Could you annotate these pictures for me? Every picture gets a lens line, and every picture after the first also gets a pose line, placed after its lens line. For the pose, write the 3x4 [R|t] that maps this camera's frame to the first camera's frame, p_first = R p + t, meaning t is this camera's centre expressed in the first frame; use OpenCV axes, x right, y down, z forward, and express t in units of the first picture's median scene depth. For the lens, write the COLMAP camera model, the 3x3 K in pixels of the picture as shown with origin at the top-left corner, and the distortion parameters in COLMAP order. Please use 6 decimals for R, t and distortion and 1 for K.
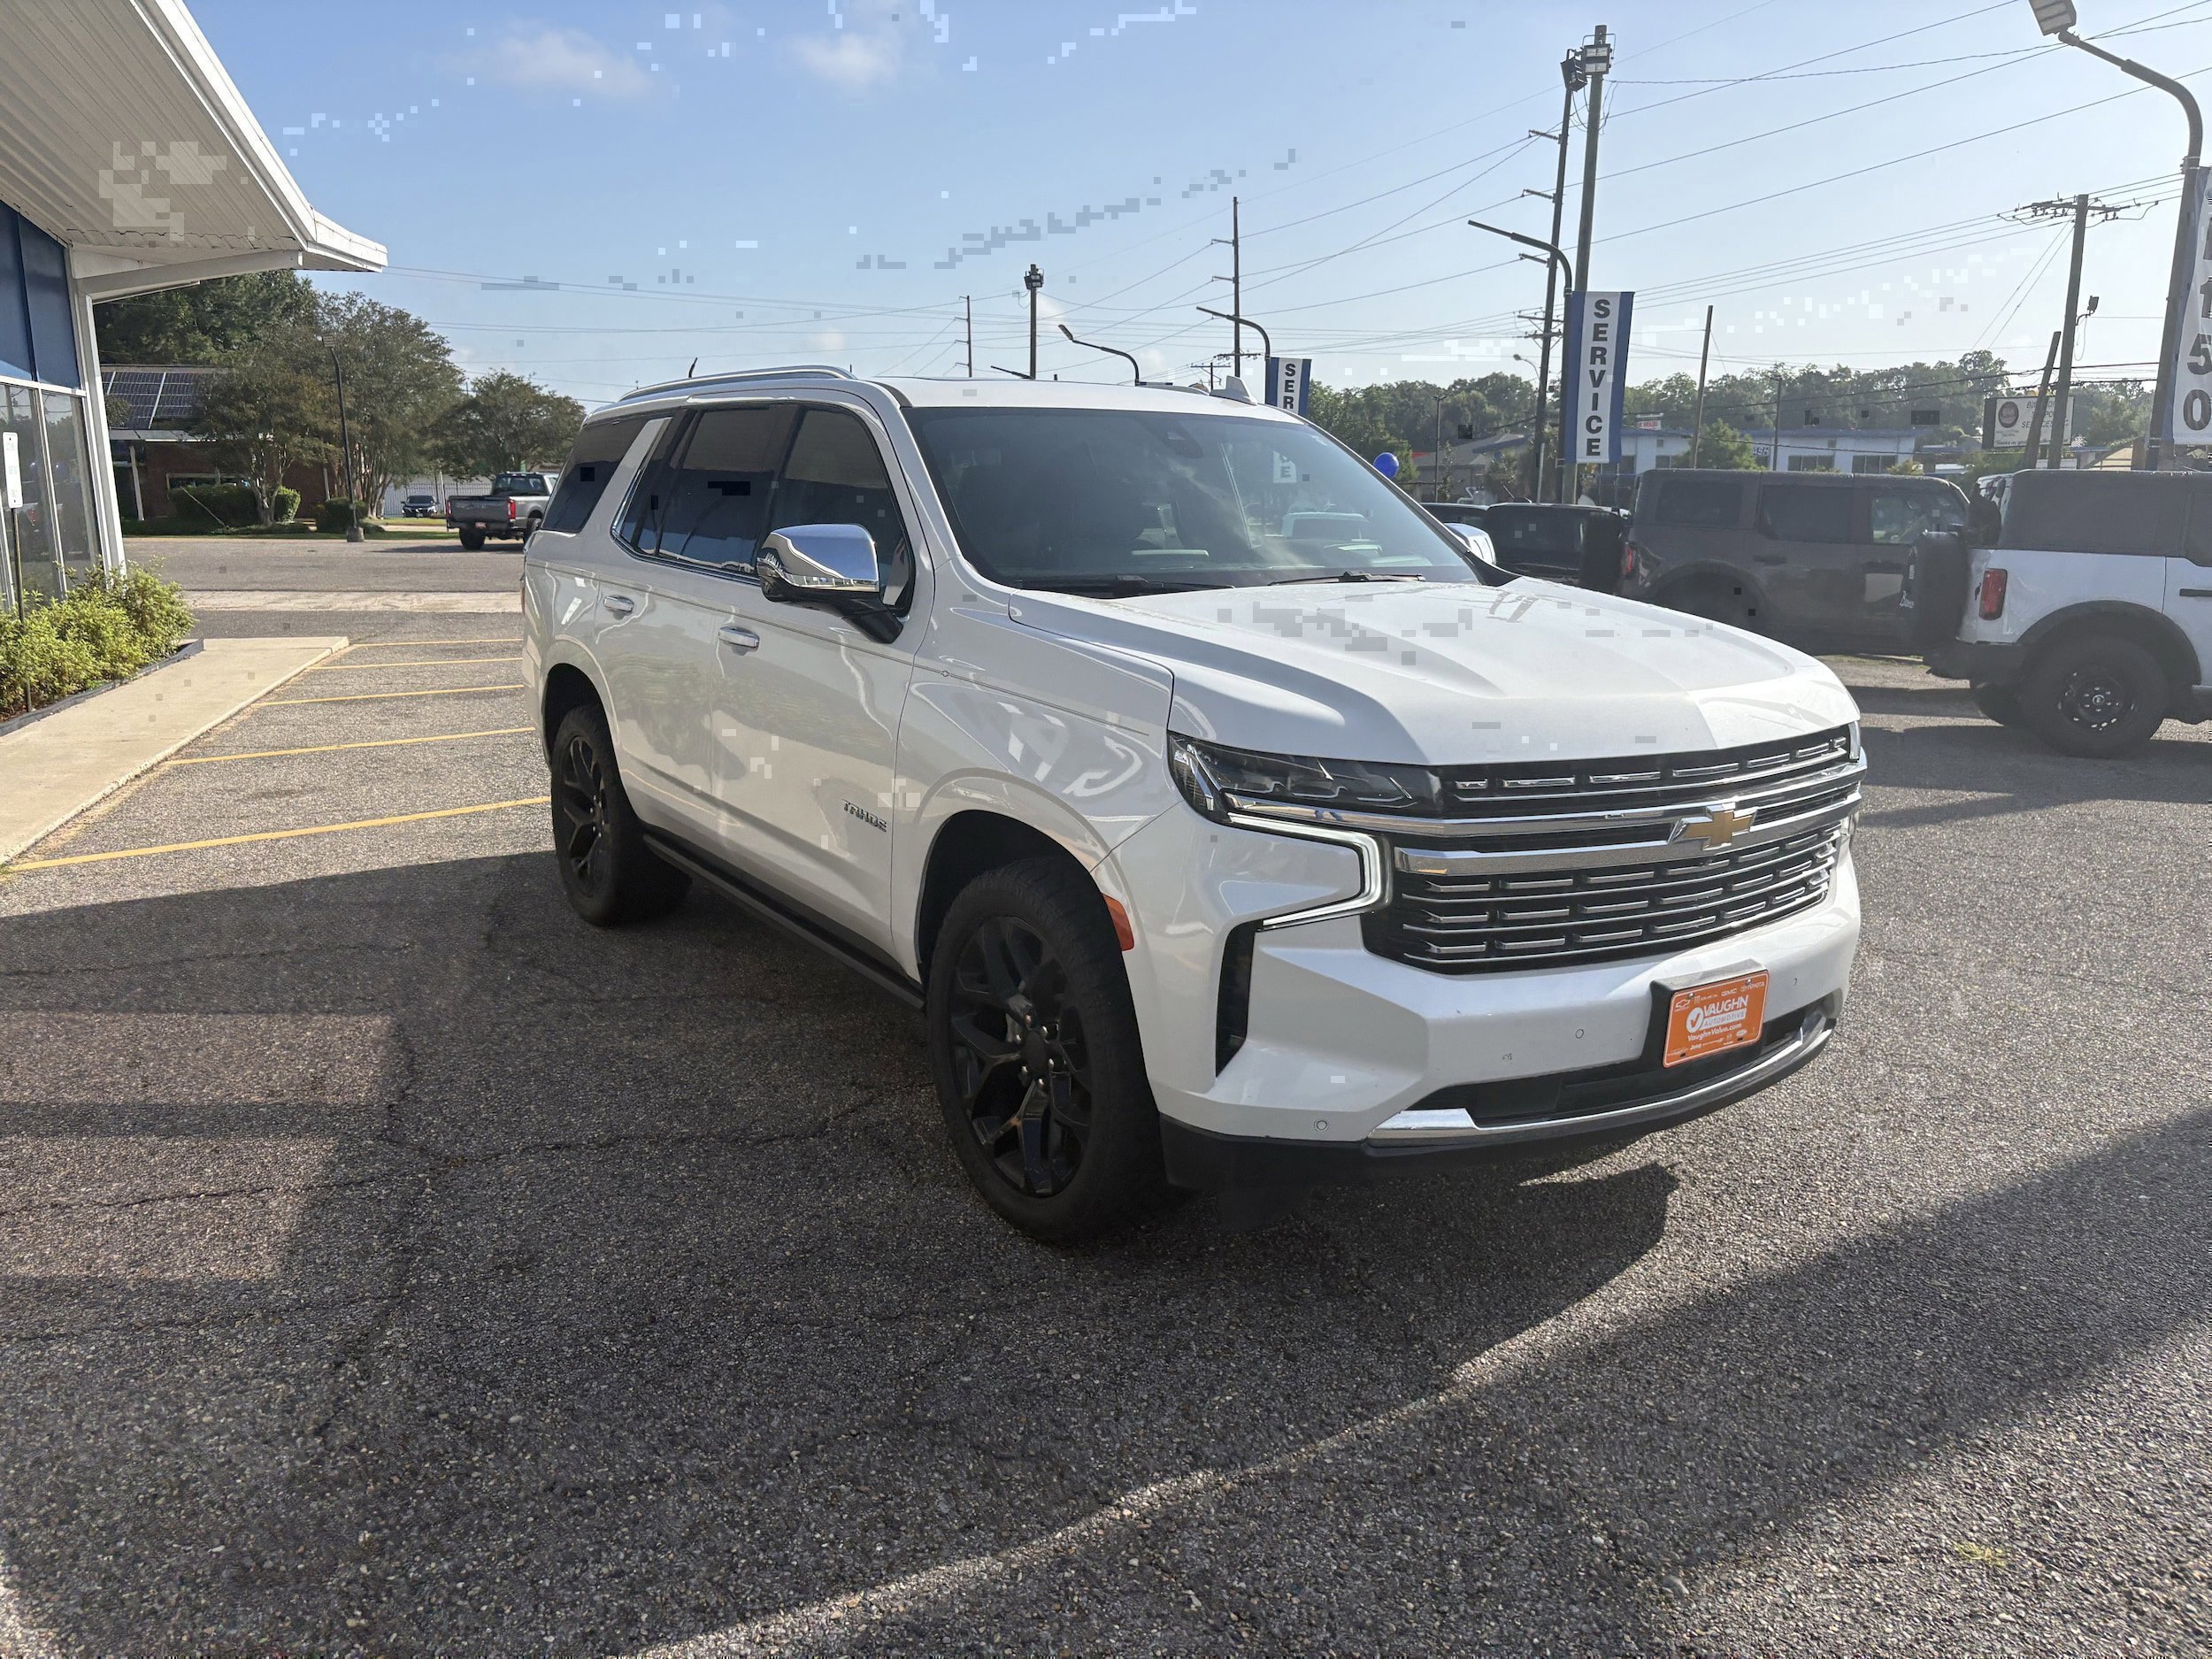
lens RADIAL K [[1579.4, 0, 1100.7], [0, 1579.4, 855.3], [0, 0, 1]] dist [0.013013, 0.004558]
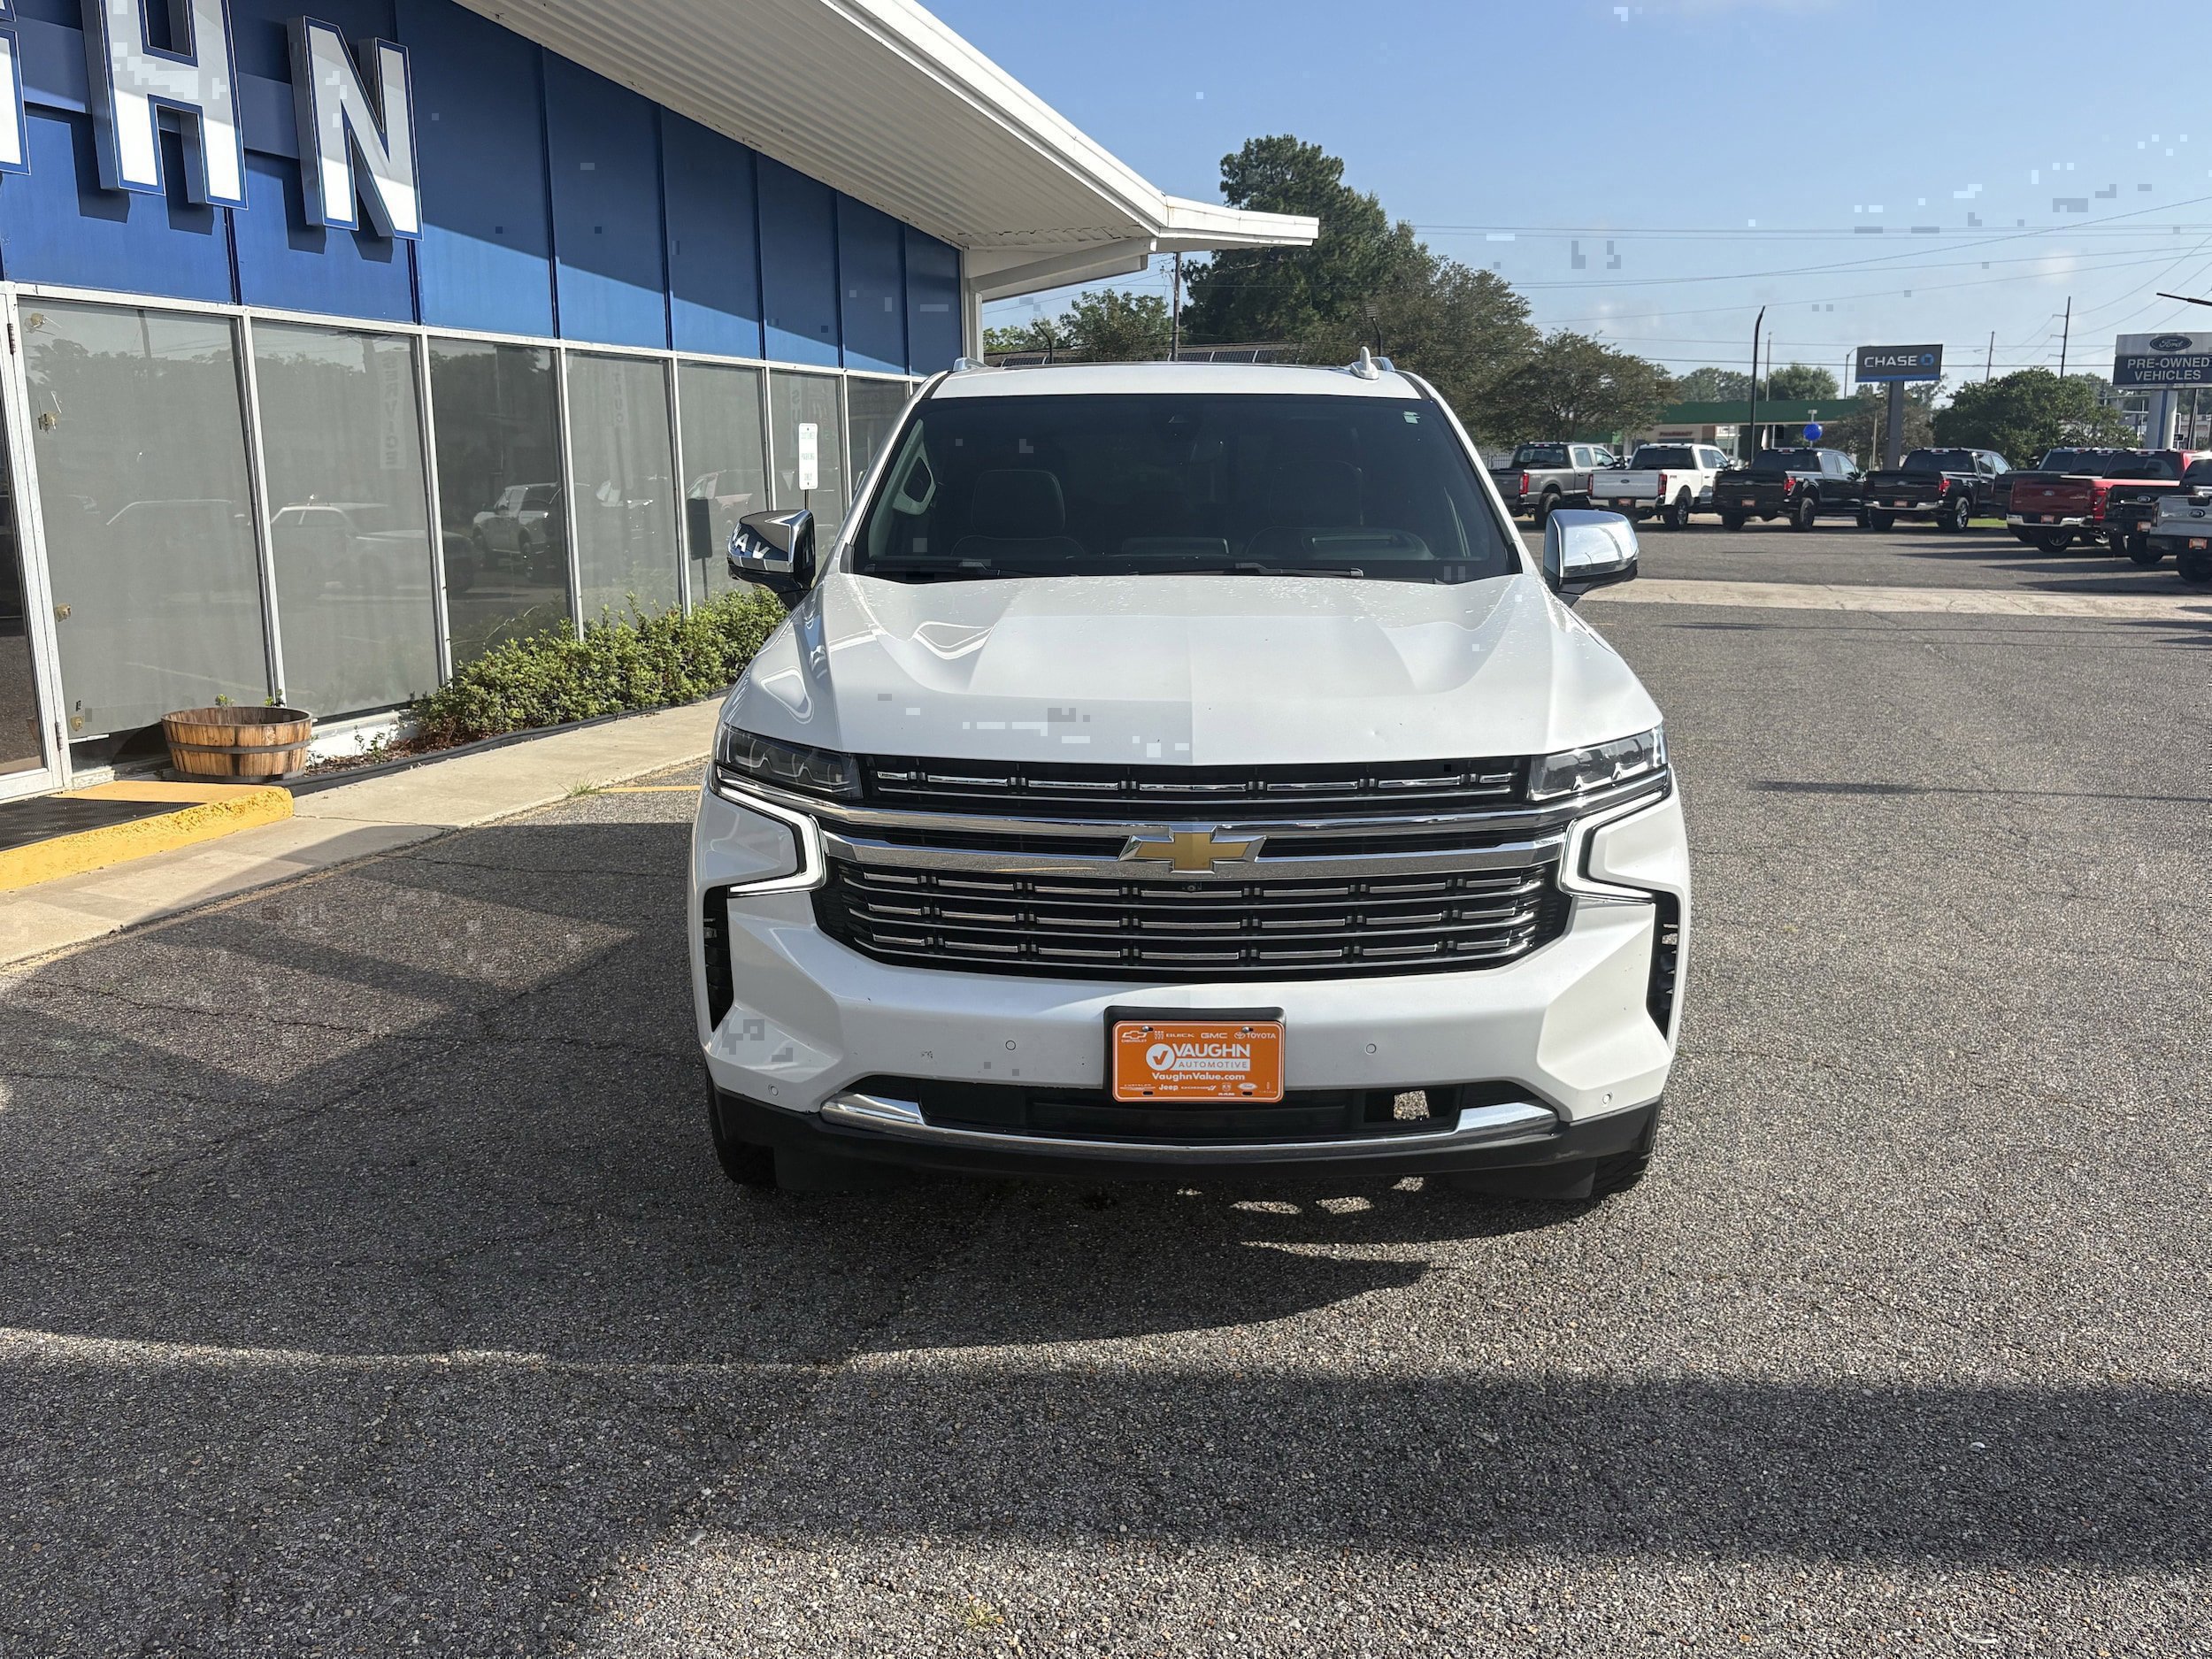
lens RADIAL K [[1823.9, 0, 1107.1], [0, 1823.9, 818.6], [0, 0, 1]] dist [0.005854, -0.001839]
pose [[0.845829, 0.096126, -0.524721, 0.898654], [-0.113816, 0.993501, -0.001463, -0.029424], [0.521170, 0.060959, 0.851273, 0.068356]]
